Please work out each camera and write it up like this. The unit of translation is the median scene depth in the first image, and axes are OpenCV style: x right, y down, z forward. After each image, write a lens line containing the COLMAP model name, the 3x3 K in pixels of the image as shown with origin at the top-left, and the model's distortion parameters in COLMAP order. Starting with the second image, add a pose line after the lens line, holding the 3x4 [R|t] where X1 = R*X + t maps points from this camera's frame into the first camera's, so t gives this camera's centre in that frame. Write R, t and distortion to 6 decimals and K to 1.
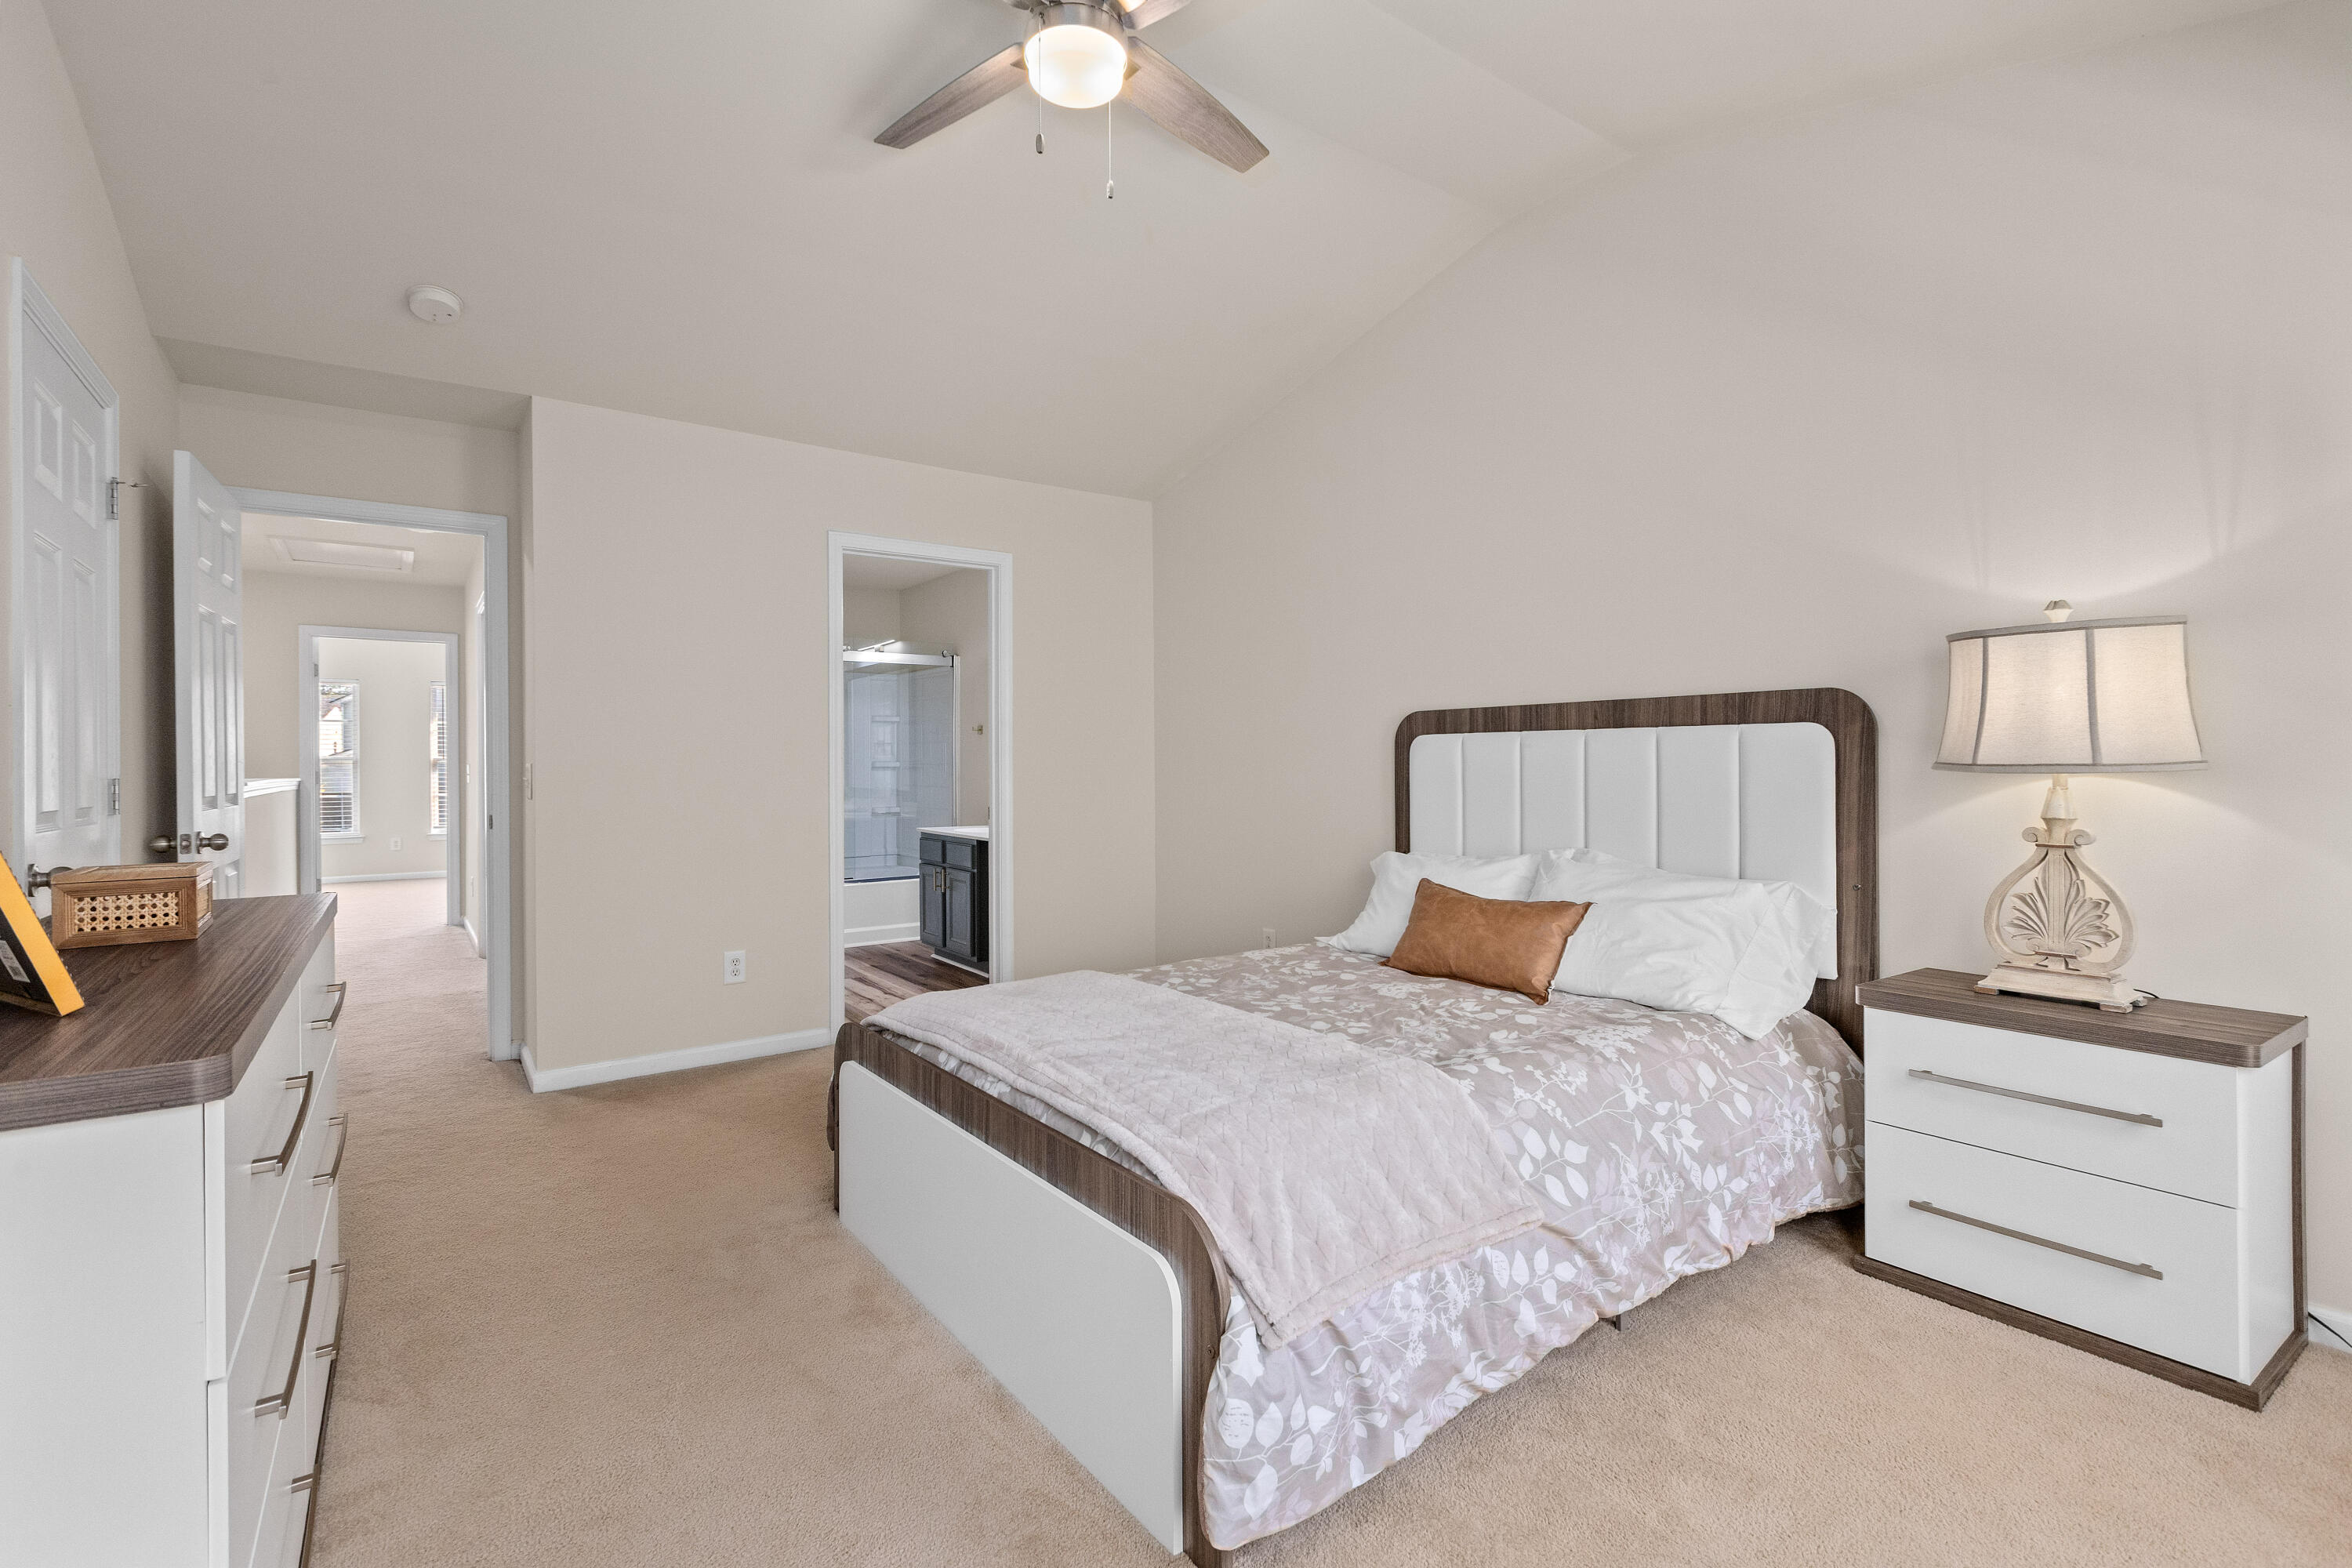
lens RADIAL K [[1059.8, 0, 1168.9], [0, 1059.8, 771.2], [0, 0, 1]] dist [-0.004320, -0.000536]
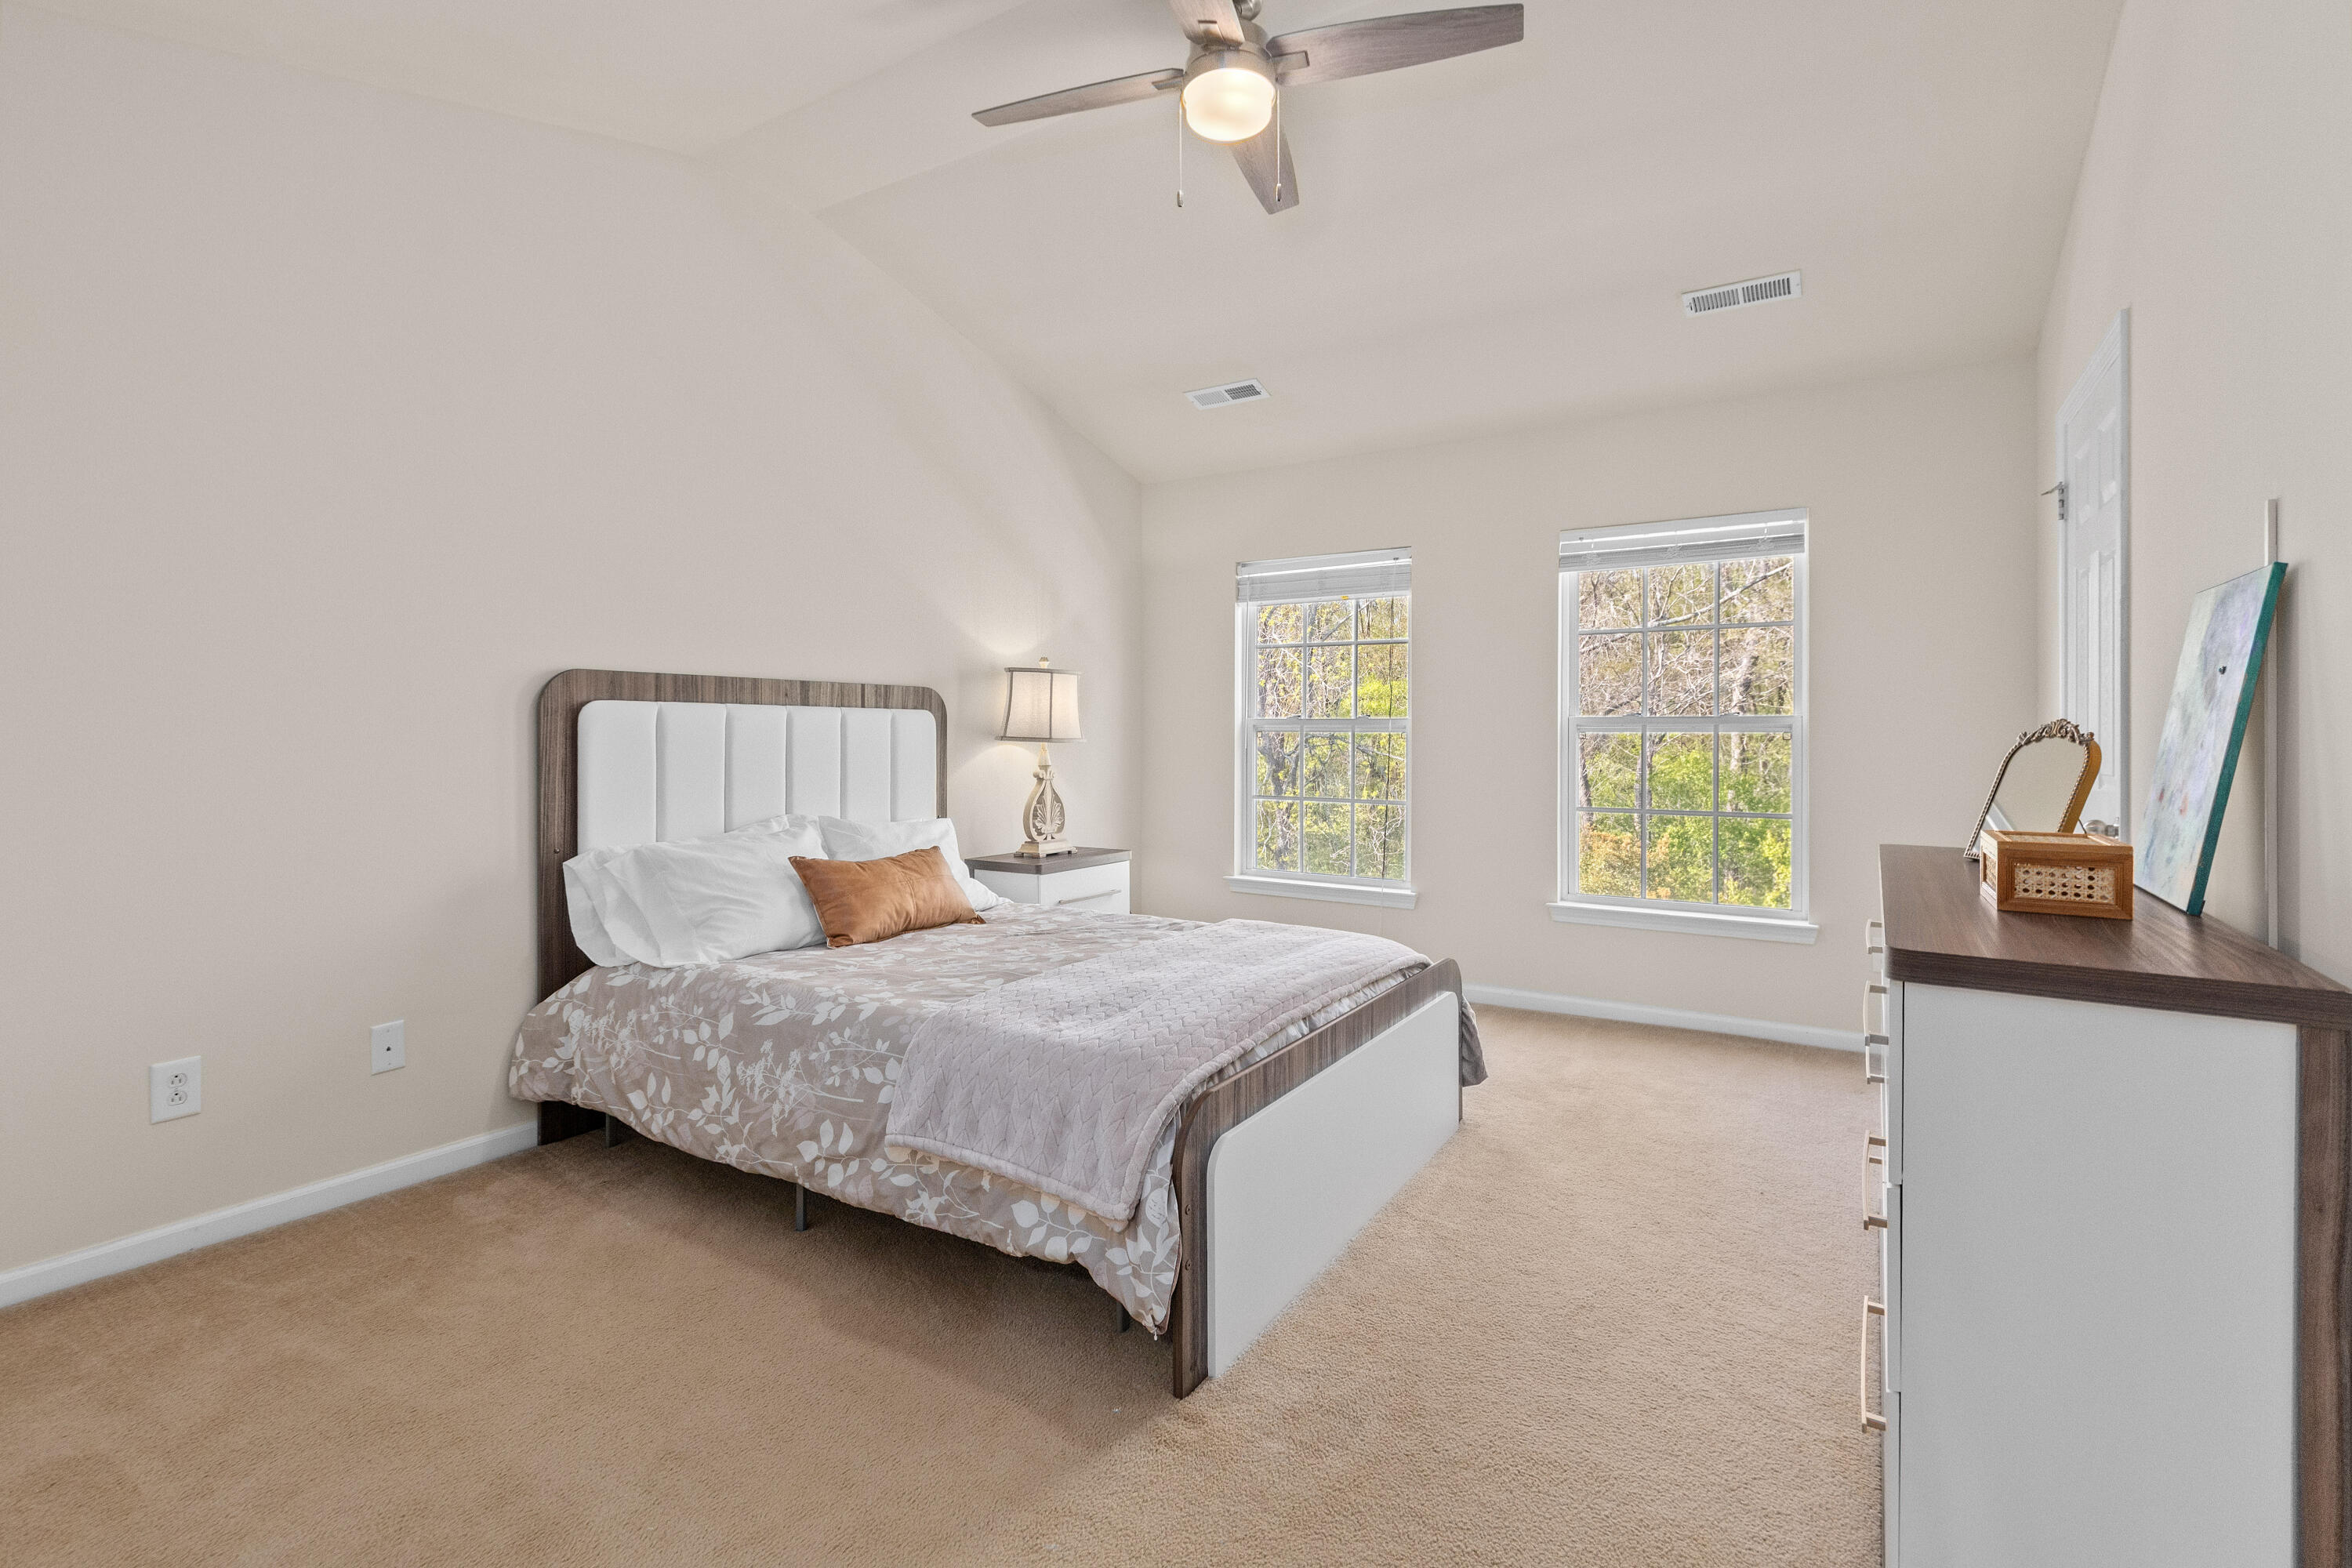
lens RADIAL K [[1094.5, 0, 1158.9], [0, 1094.5, 737.5], [0, 0, 1]] dist [-0.004554, 0.000006]
pose [[-0.356217, 0.002928, 0.934399, -0.970965], [0.005025, 0.999987, -0.001218, -0.002966], [-0.934390, 0.004261, -0.356227, 1.247527]]
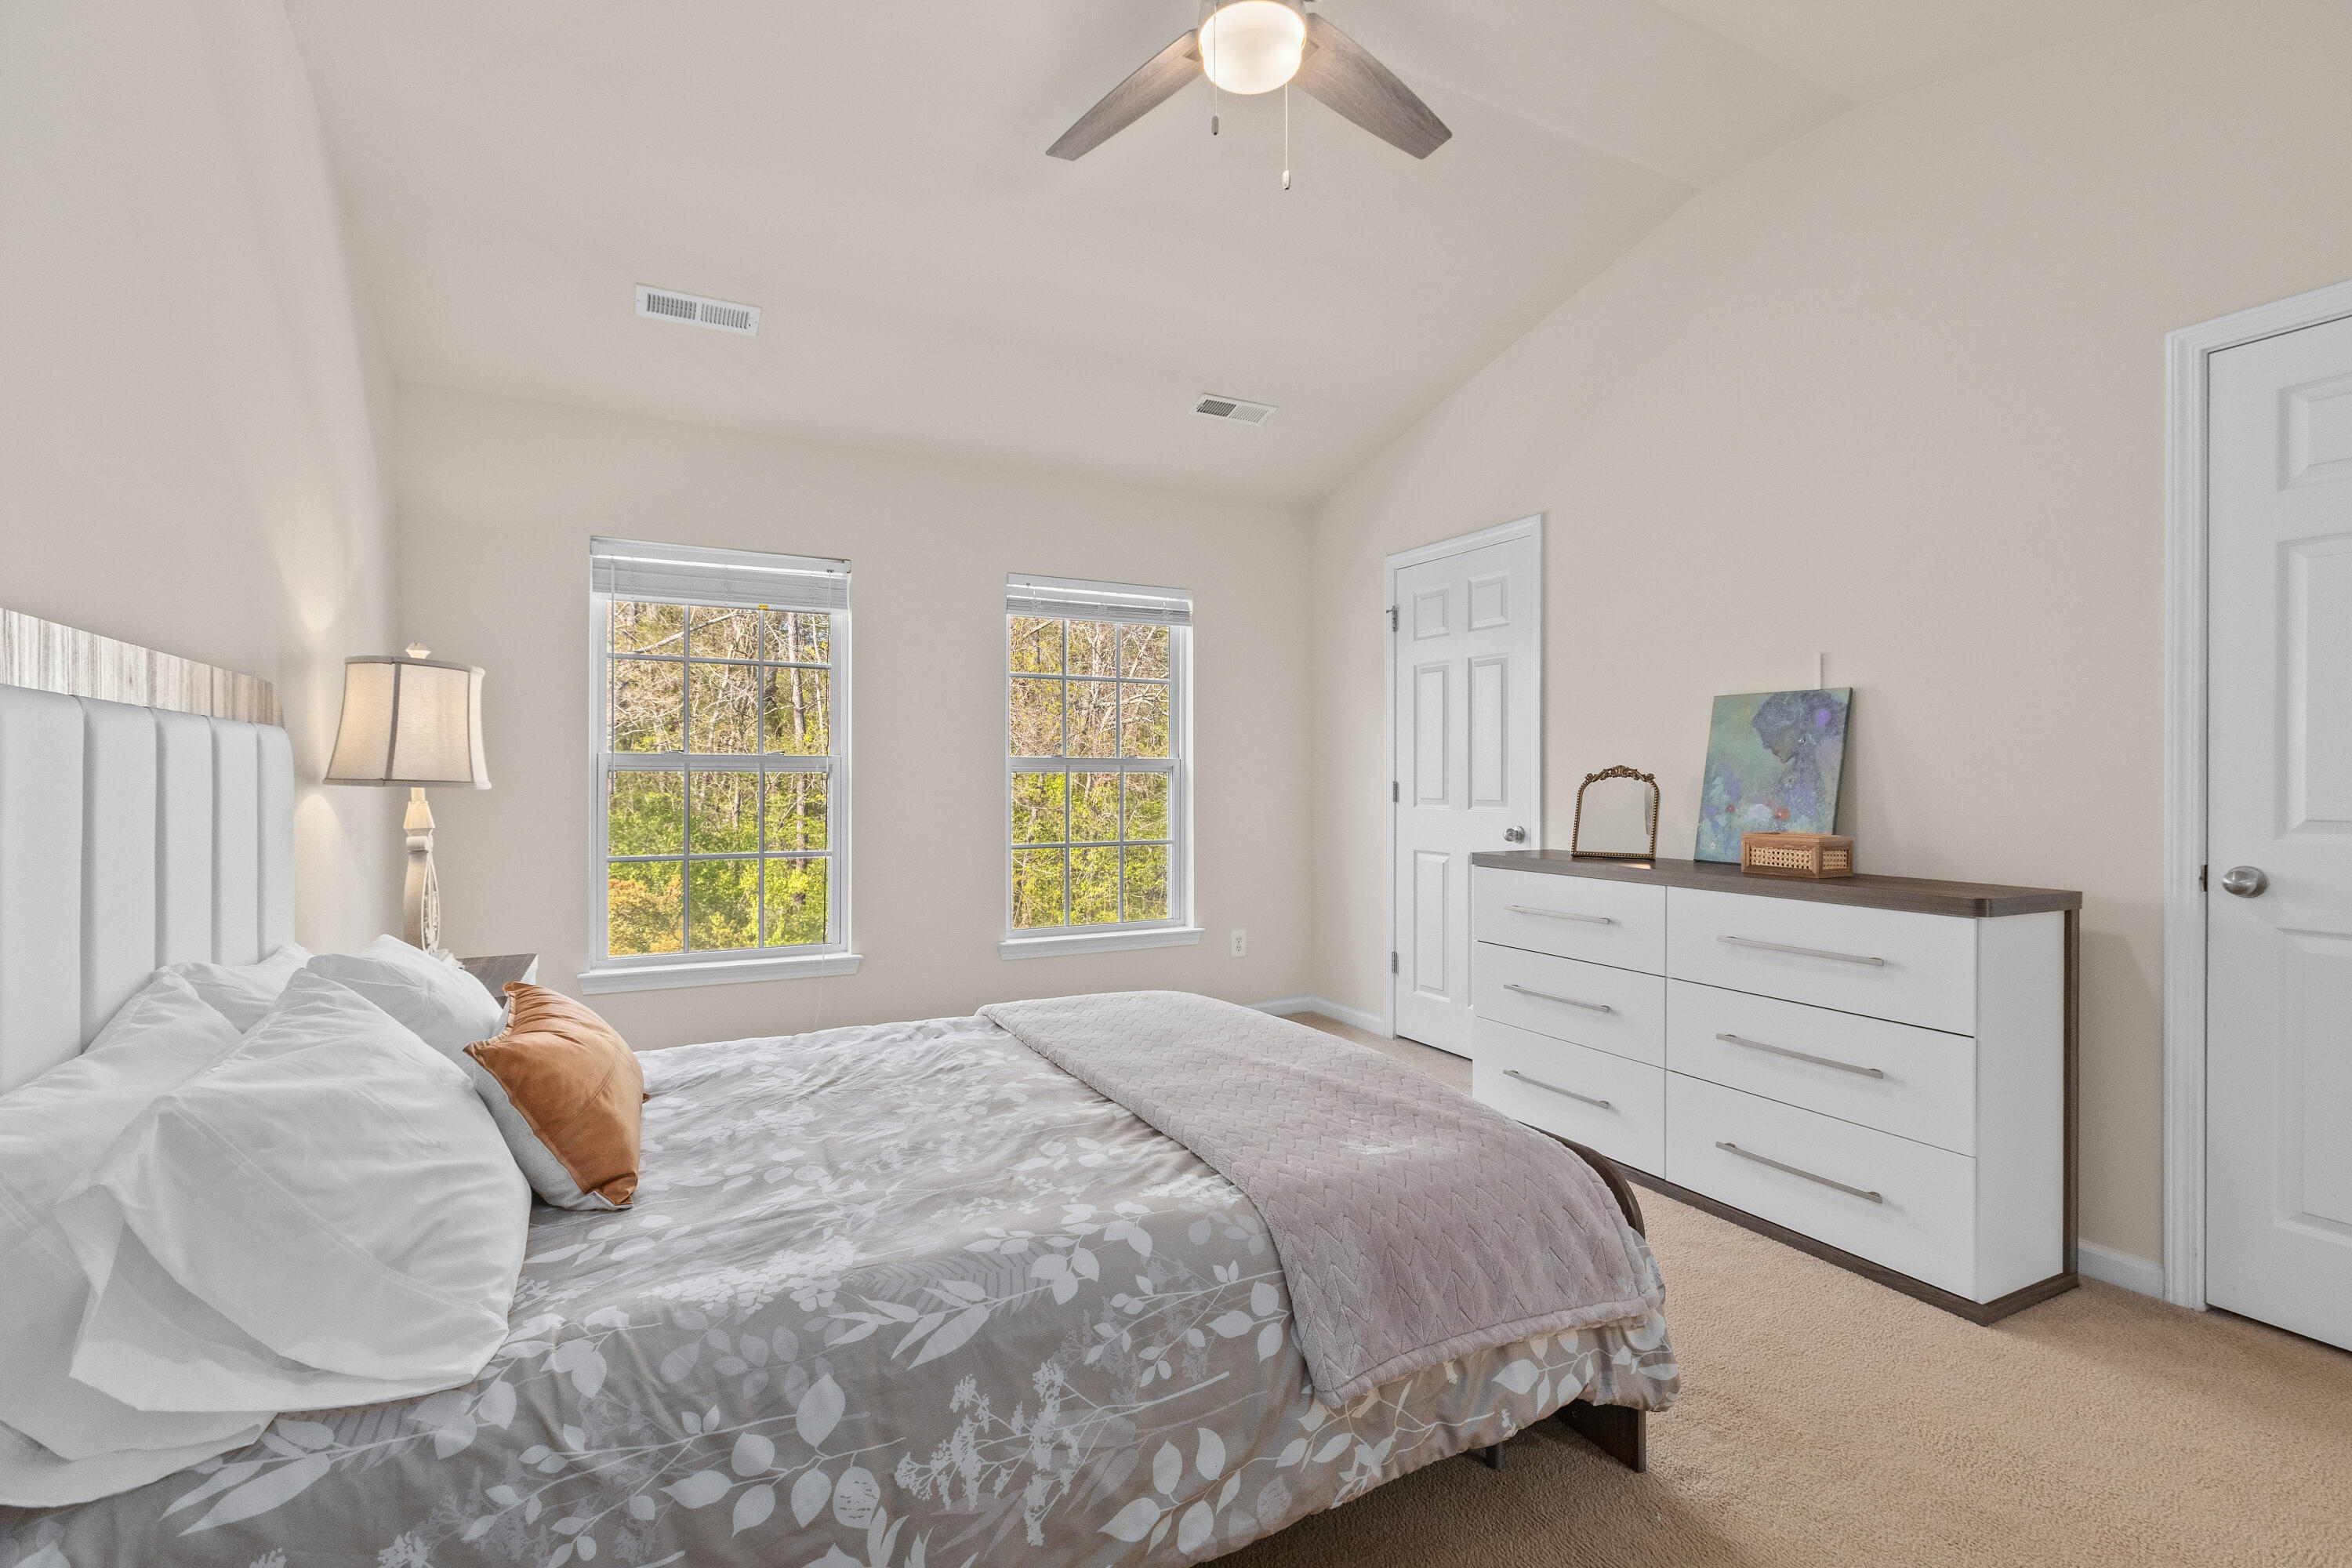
lens RADIAL K [[1072.1, 0, 1178.1], [0, 1072.1, 774.2], [0, 0, 1]] dist [-0.000002, -0.000290]
pose [[-0.989585, 0.006361, 0.143807, -0.149361], [0.006862, 0.999972, 0.002993, -0.010249], [-0.143784, 0.003949, -0.989601, 1.667452]]
